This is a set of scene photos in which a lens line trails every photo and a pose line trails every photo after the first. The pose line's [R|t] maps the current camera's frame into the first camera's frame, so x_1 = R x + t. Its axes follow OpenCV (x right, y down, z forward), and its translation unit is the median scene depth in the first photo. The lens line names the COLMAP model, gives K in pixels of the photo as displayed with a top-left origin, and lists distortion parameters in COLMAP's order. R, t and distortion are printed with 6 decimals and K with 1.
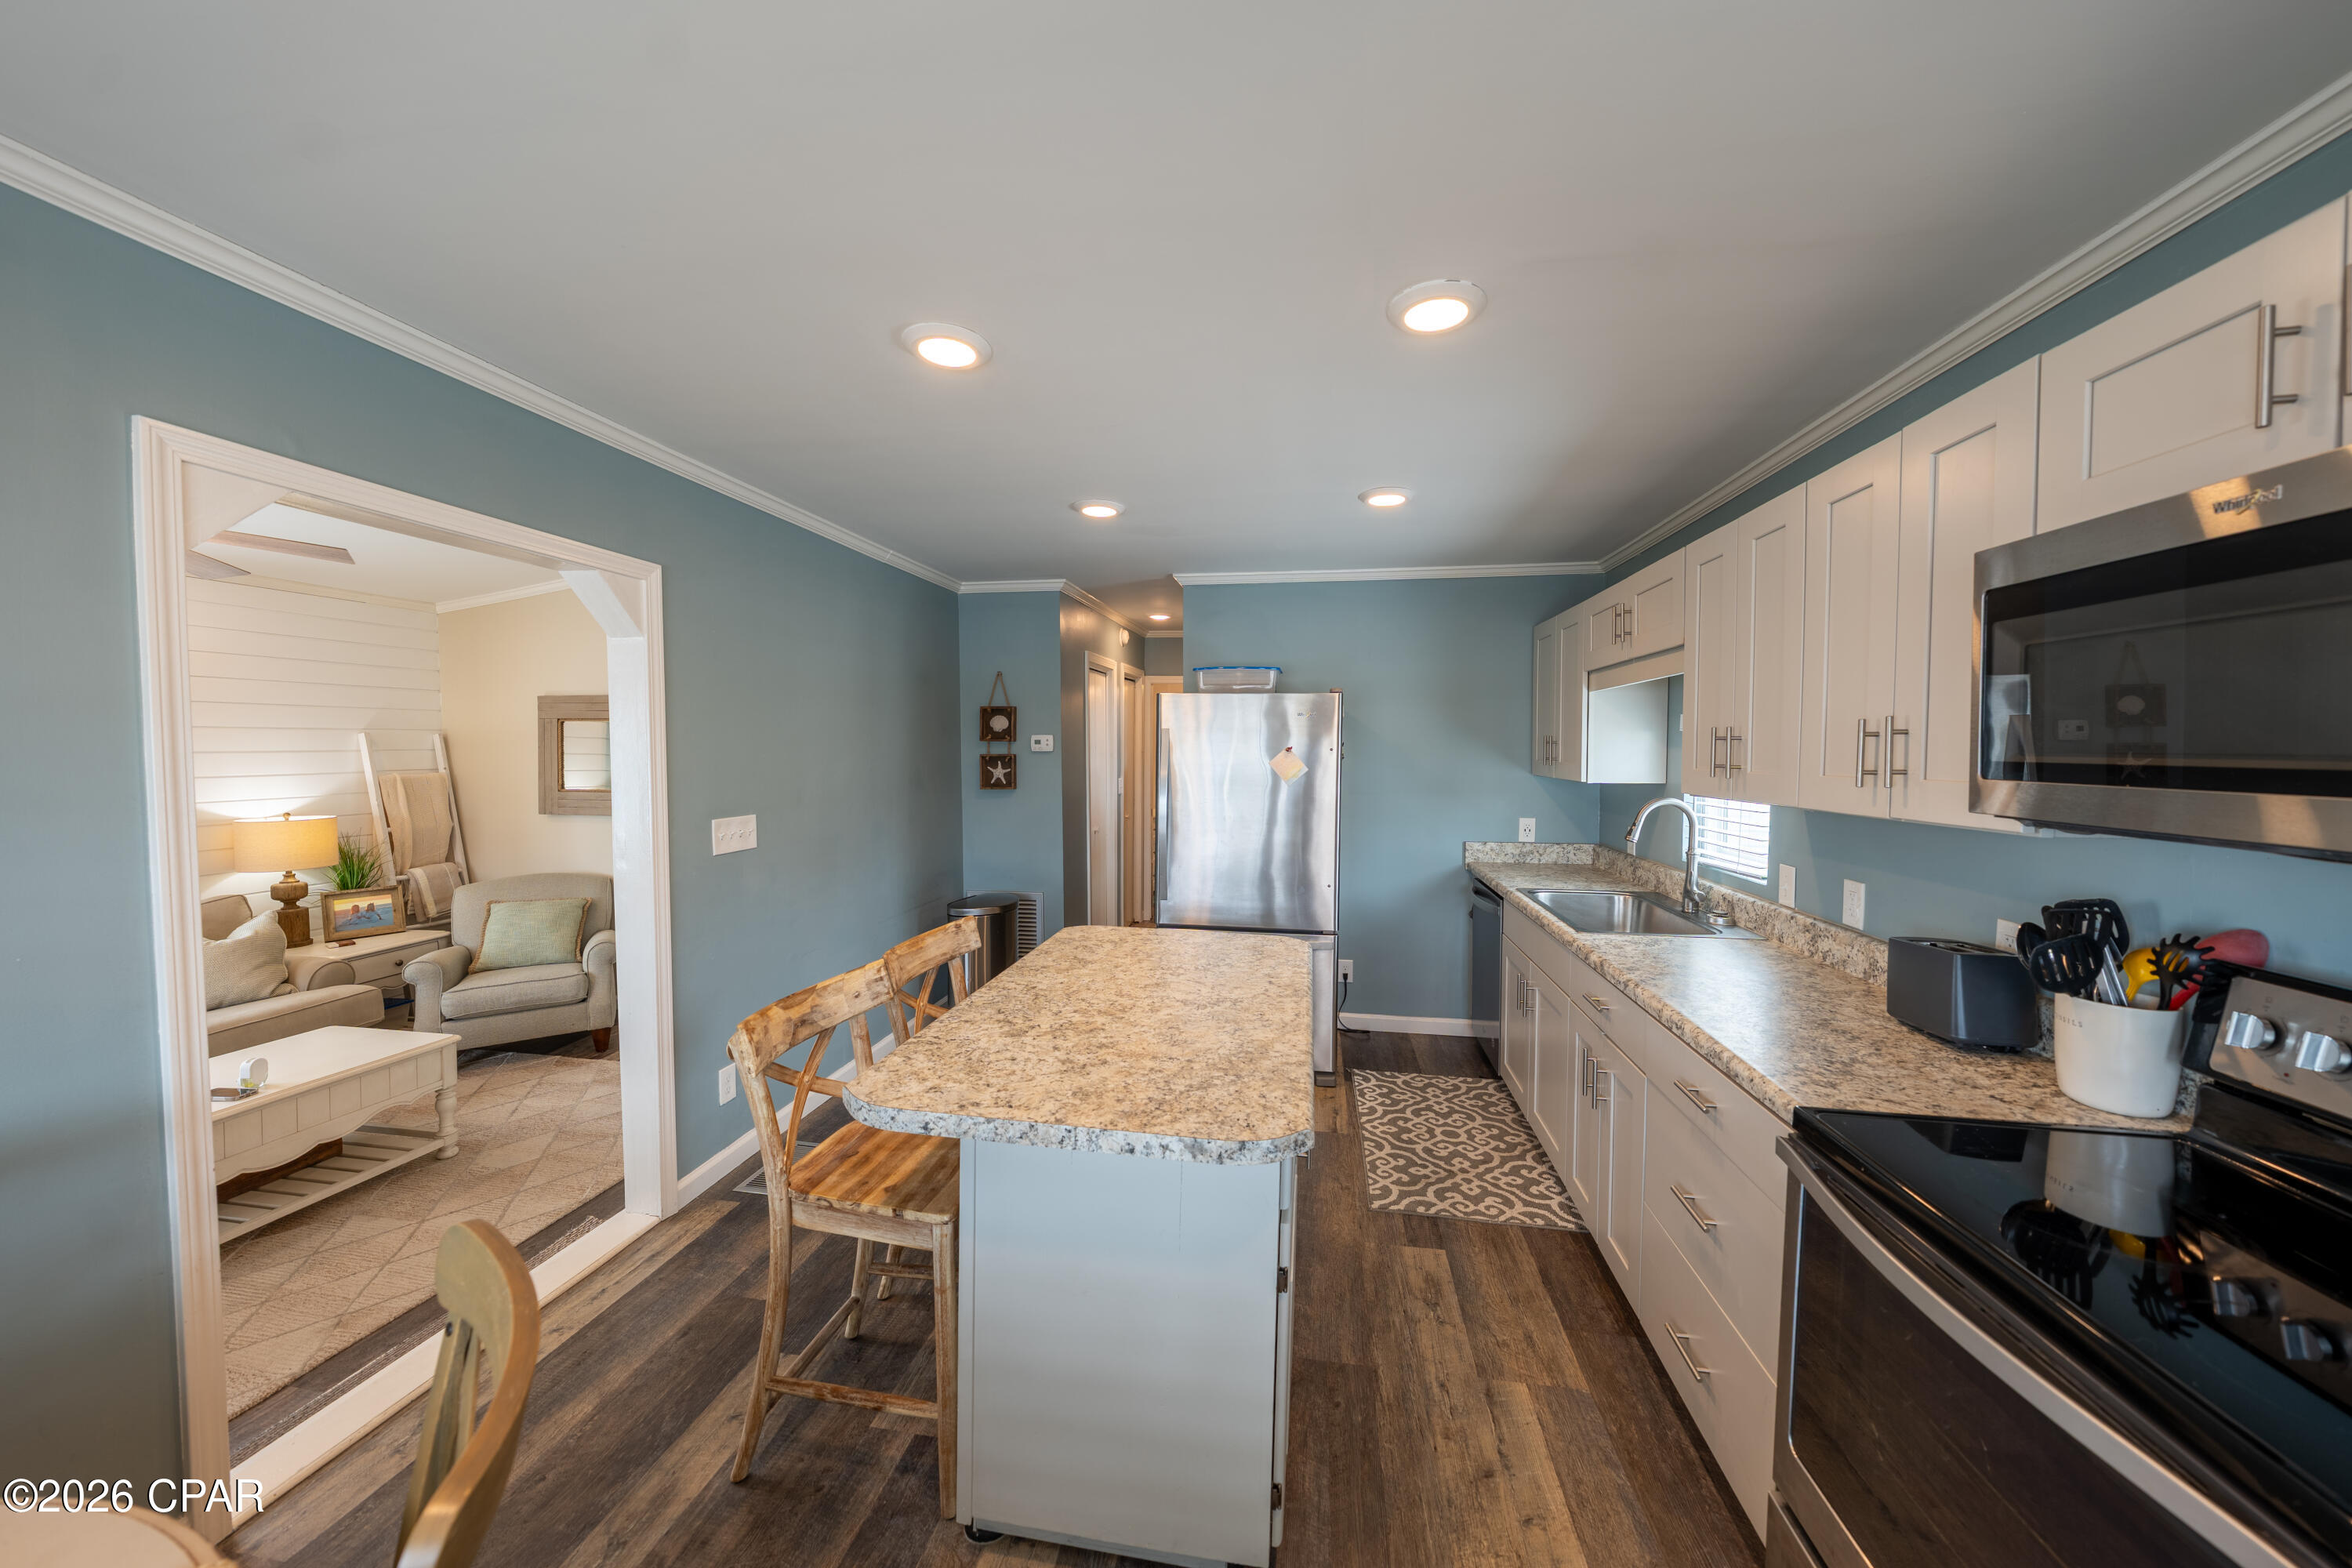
lens RADIAL K [[814.2, 0, 1180.5], [0, 814.2, 778.0], [0, 0, 1]] dist [-0.003184, -0.000123]
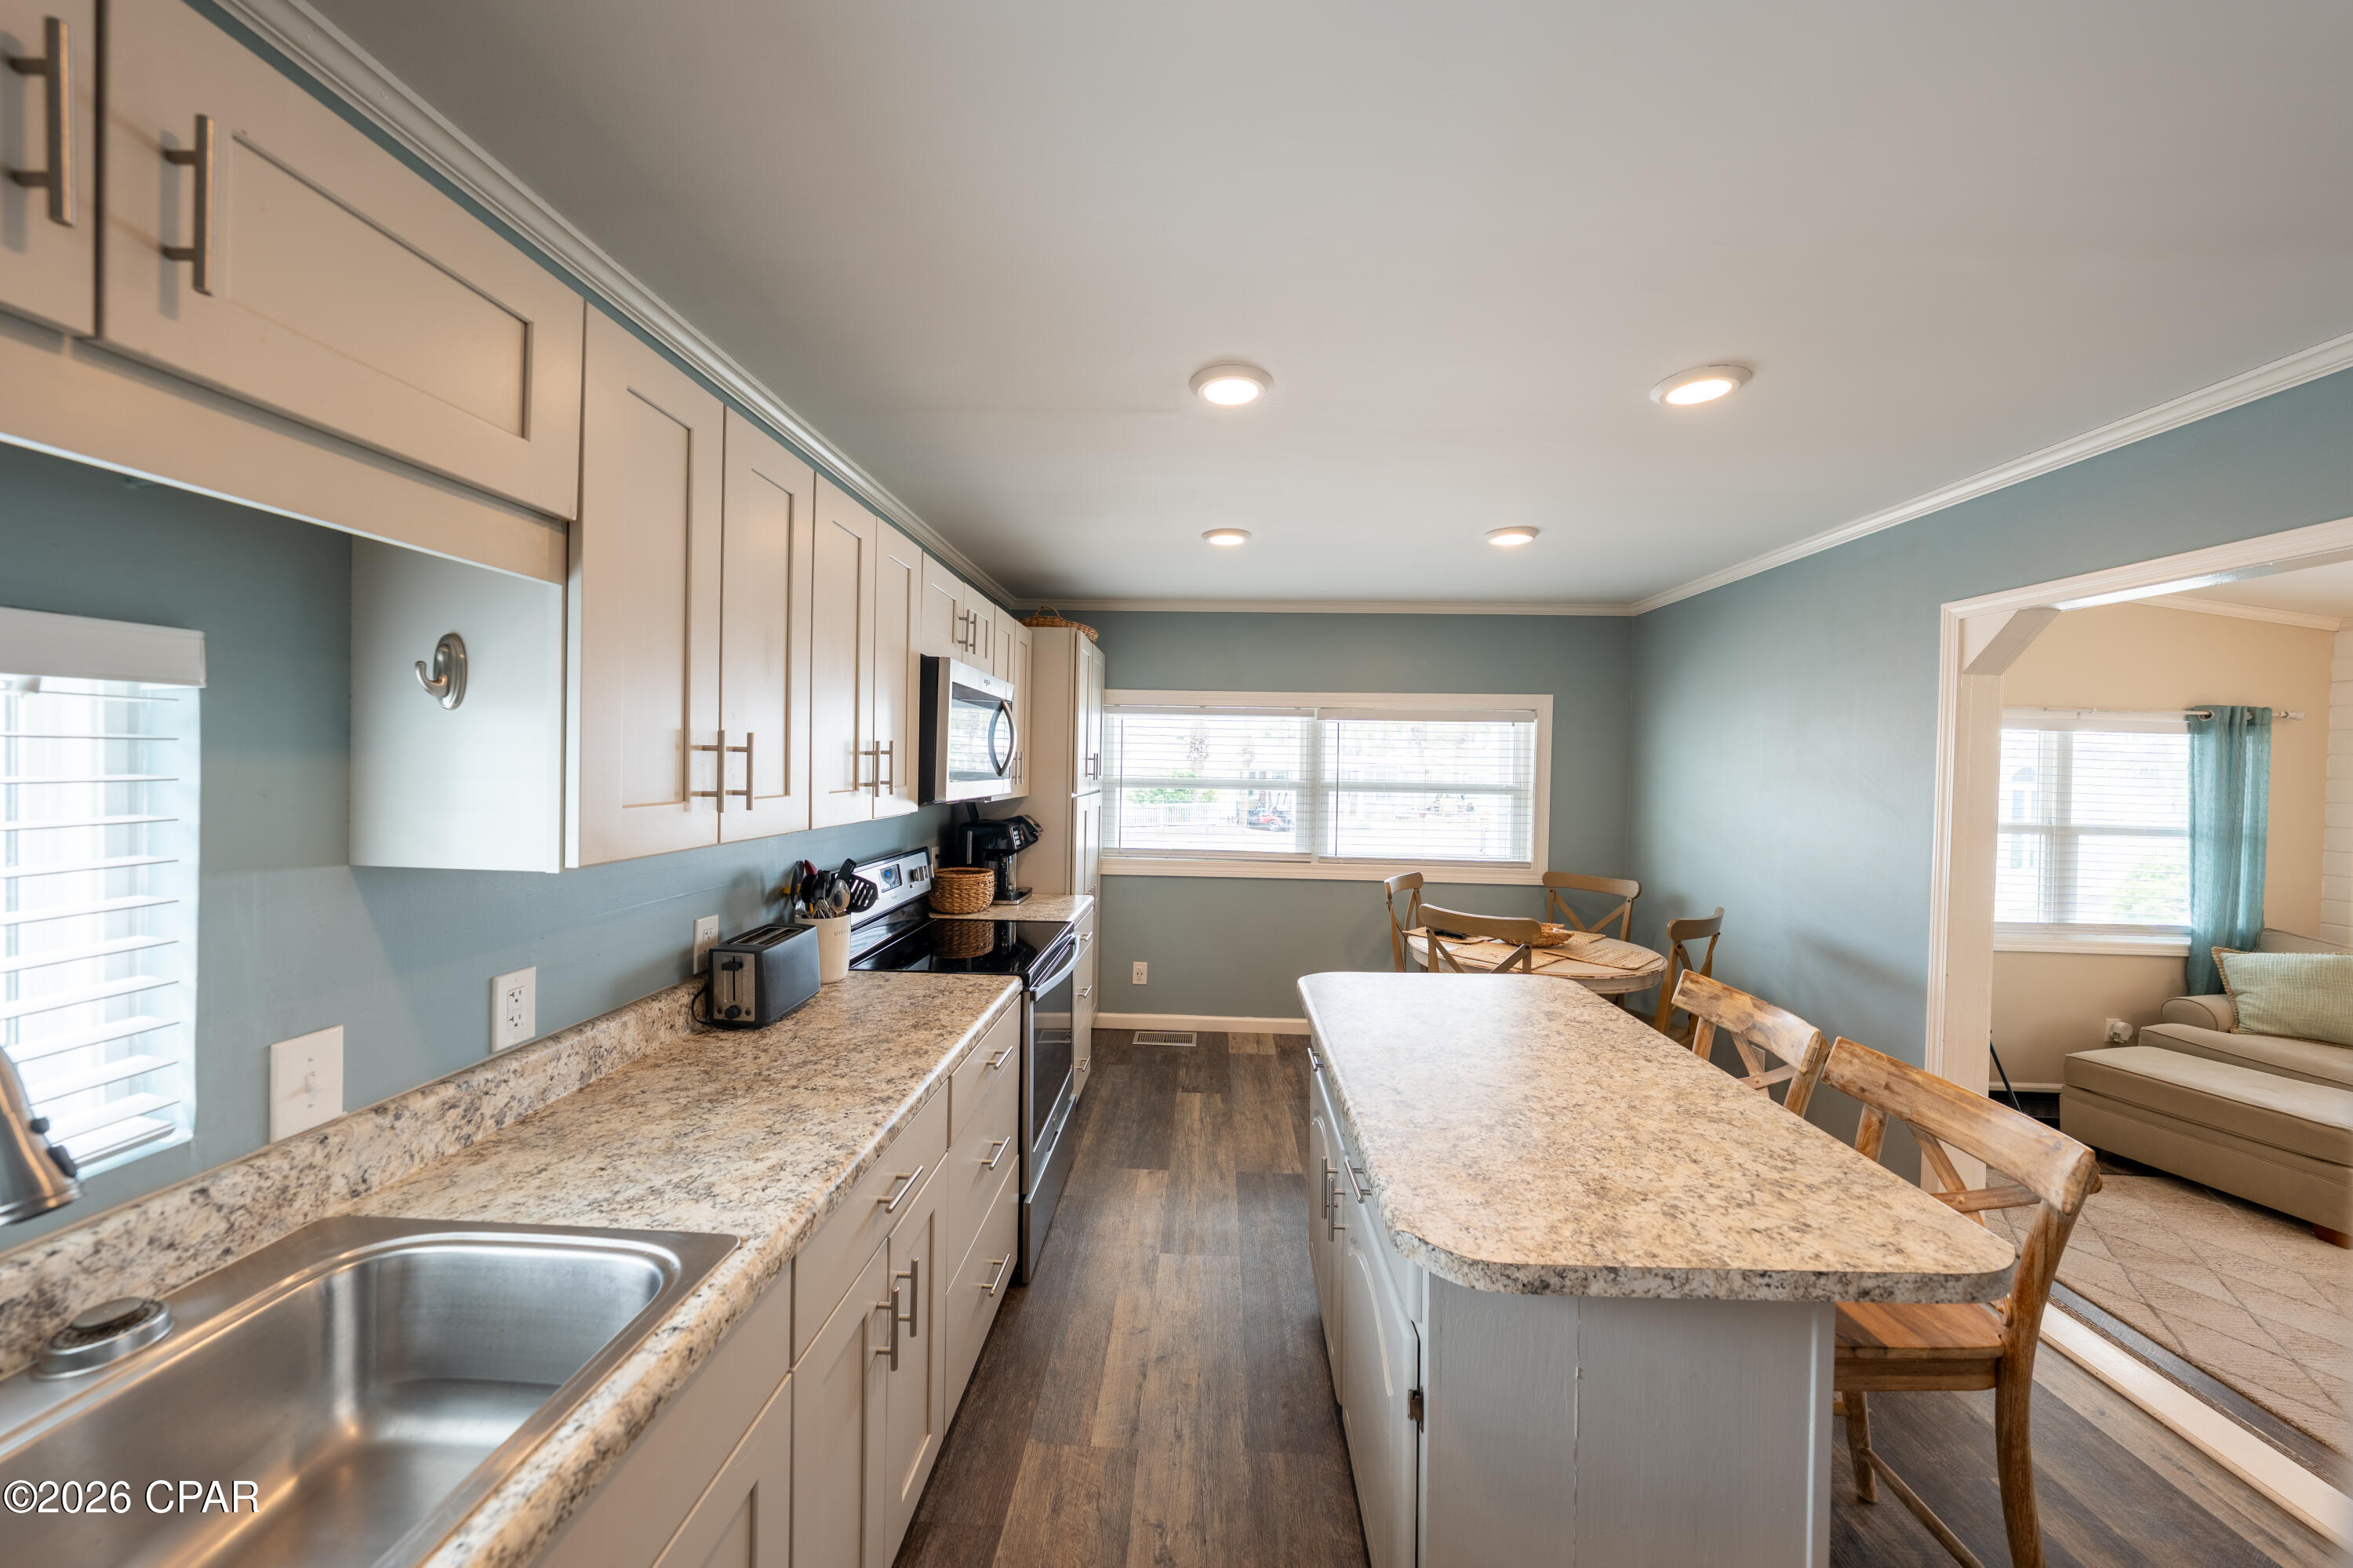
lens RADIAL K [[792.7, 0, 1171.0], [0, 792.7, 776.0], [0, 0, 1]] dist [-0.005033, 0.000126]
pose [[-0.993310, -0.021231, -0.113511, 0.328094], [-0.027324, 0.998252, 0.052397, -0.057133], [0.112200, 0.055148, -0.992154, 1.359267]]
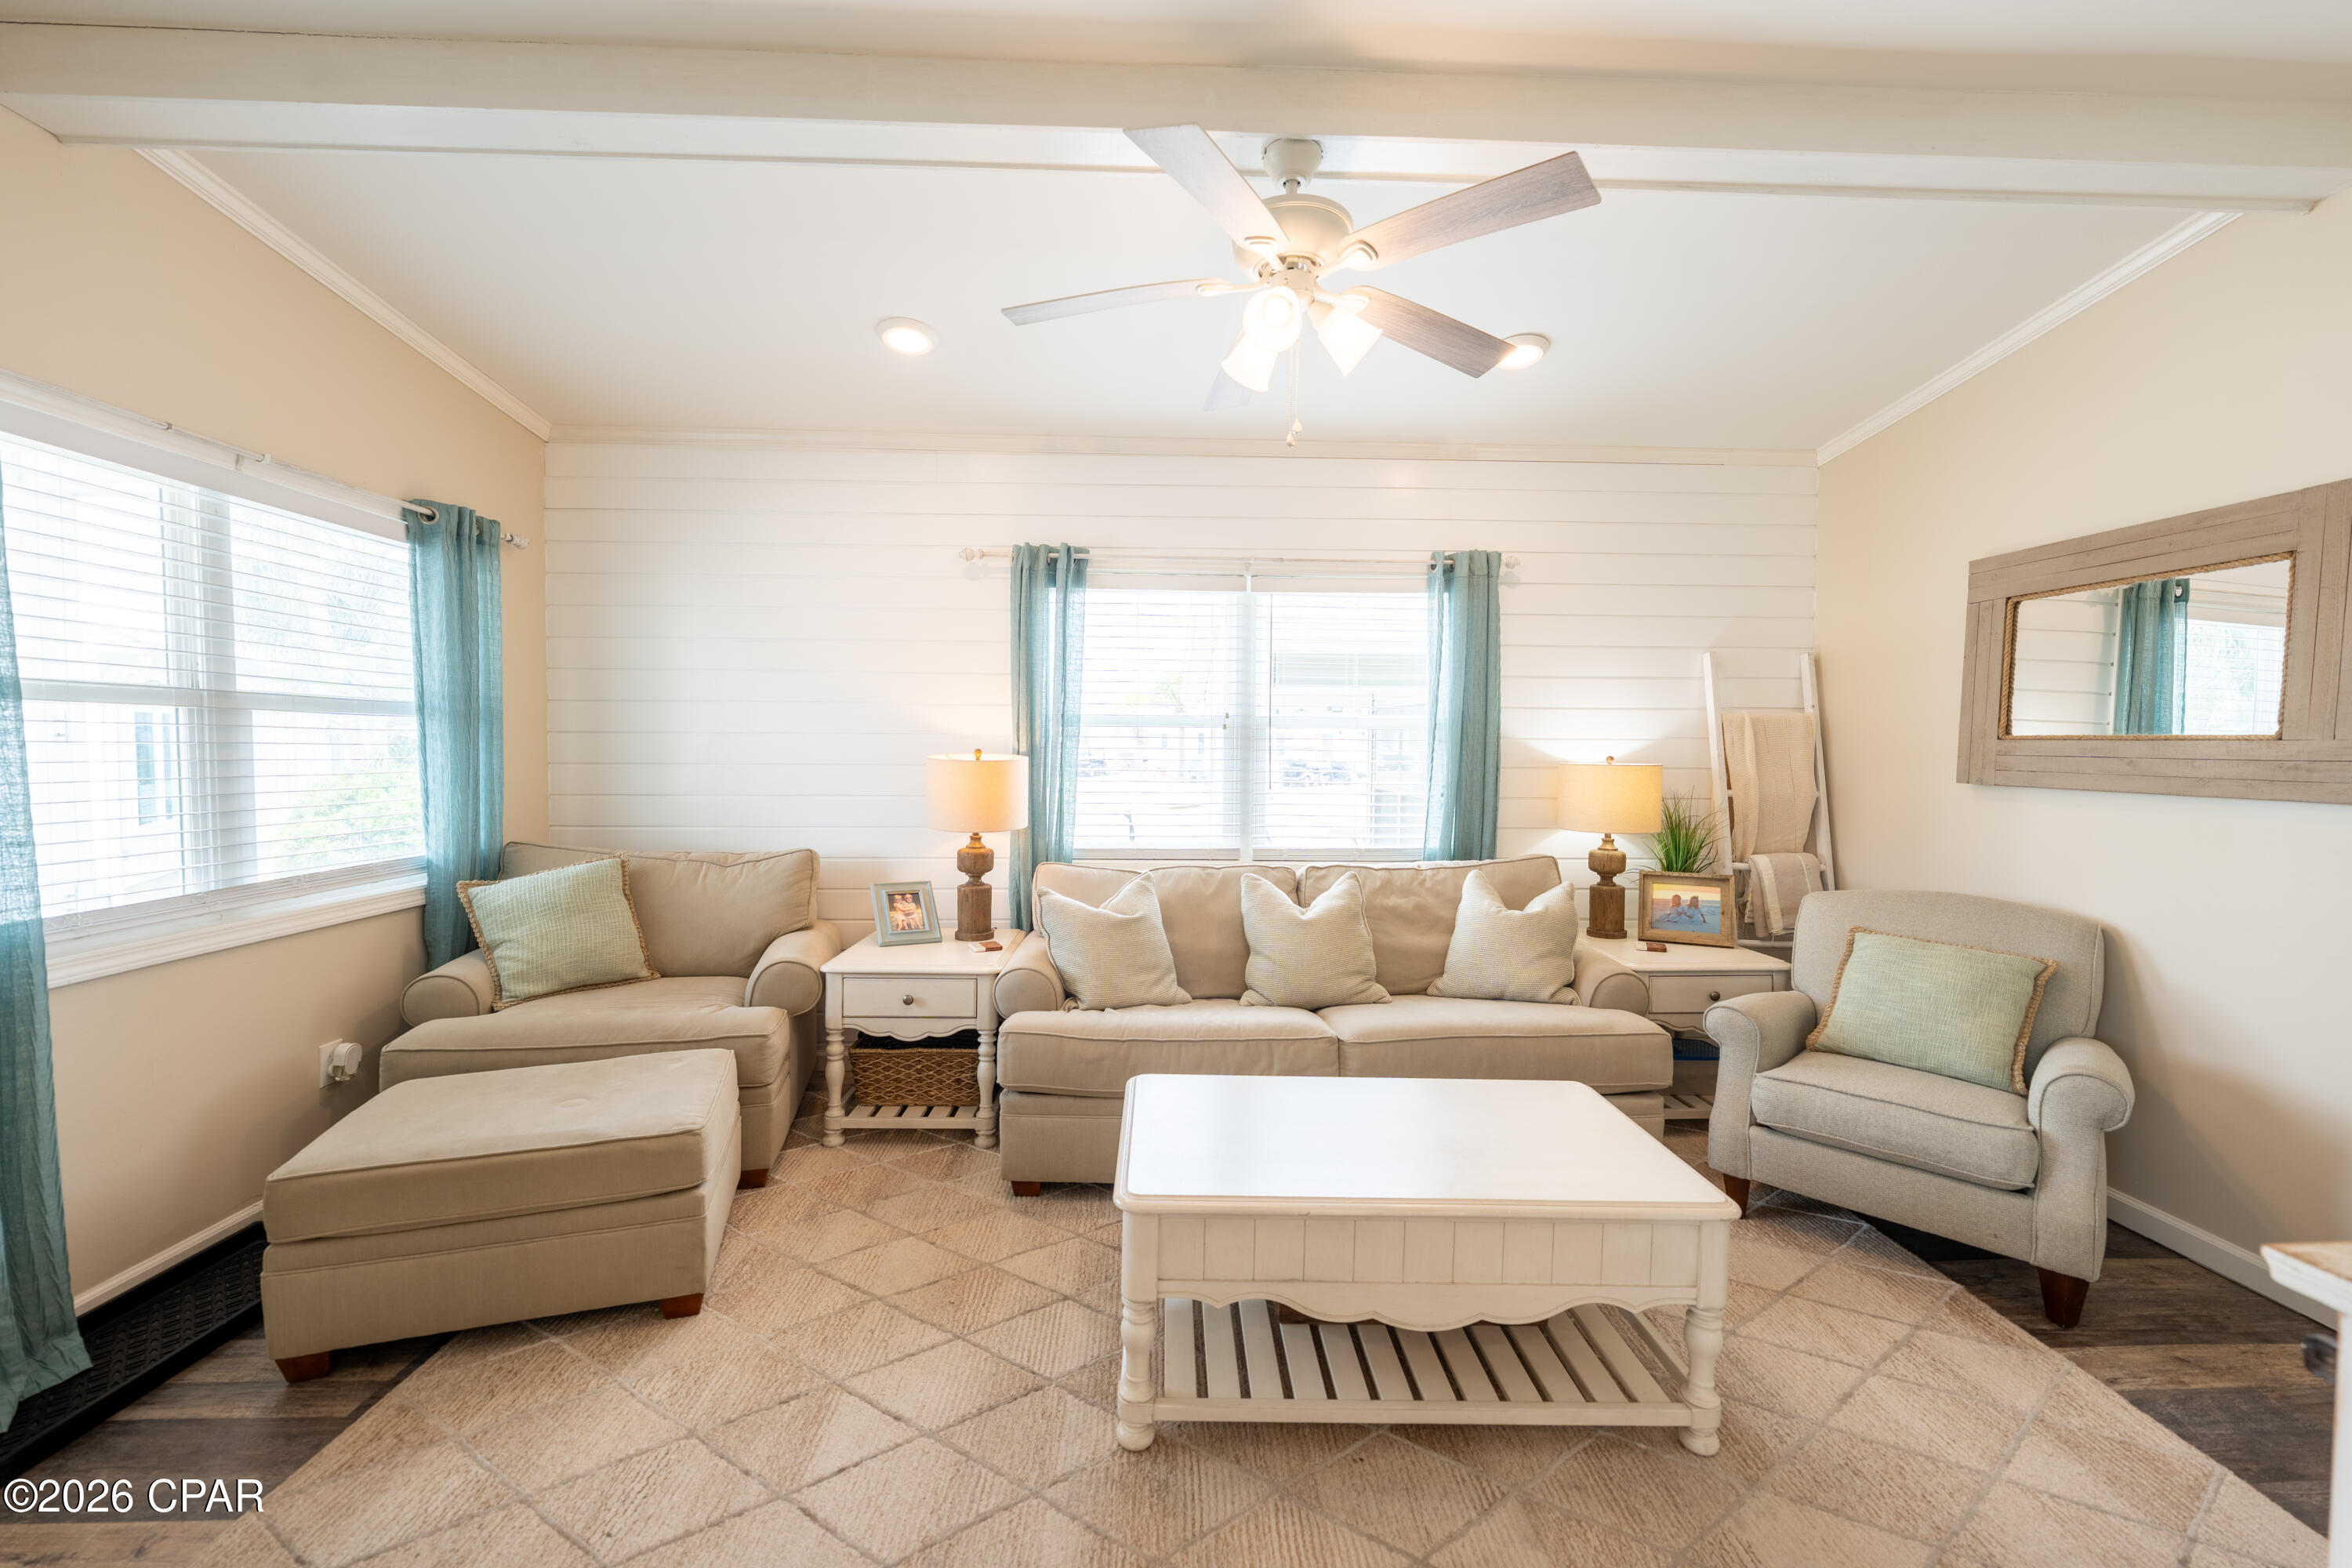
lens RADIAL K [[933.6, 0, 1180.3], [0, 933.6, 777.6], [0, 0, 1]] dist [-0.001976, -0.000206]
pose [[0.196756, 0.037211, -0.979746, -0.560342], [-0.048142, 0.998441, 0.028253, 0.094232], [0.979270, 0.041608, 0.198241, 0.732070]]
